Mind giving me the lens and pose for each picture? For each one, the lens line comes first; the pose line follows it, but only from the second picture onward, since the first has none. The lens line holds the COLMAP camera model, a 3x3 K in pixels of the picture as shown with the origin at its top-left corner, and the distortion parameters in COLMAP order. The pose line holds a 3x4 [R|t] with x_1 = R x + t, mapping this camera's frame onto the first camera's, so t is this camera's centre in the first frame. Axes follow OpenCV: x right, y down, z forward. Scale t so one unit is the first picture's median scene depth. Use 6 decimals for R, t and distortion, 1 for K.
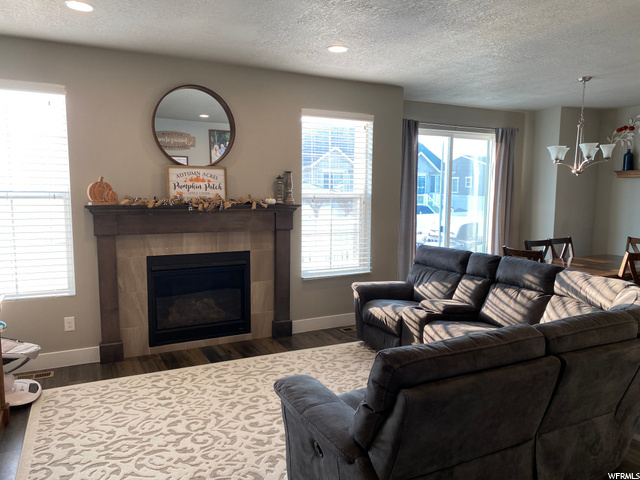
lens RADIAL K [[491.6, 0, 320.0], [0, 491.6, 240.0], [0, 0, 1]] dist [0.062225, -0.053870]
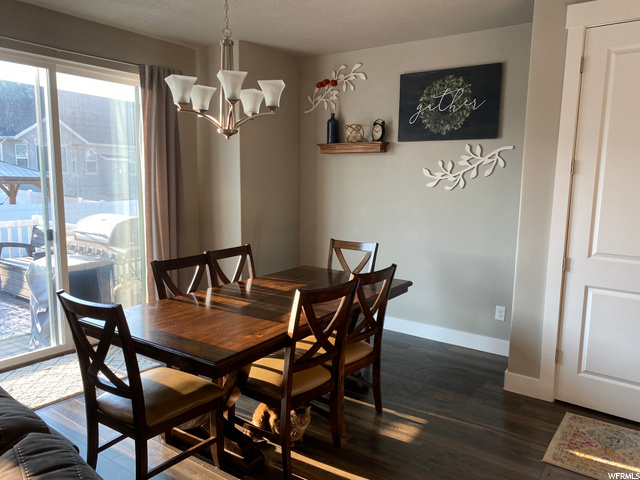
lens RADIAL K [[491.6, 0, 320.0], [0, 491.6, 240.0], [0, 0, 1]] dist [0.062225, -0.053870]
pose [[0.899170, -0.051946, 0.434505, 0.090060], [0.037647, 0.998431, 0.041455, -0.009634], [-0.435977, -0.020917, 0.899715, 0.116267]]
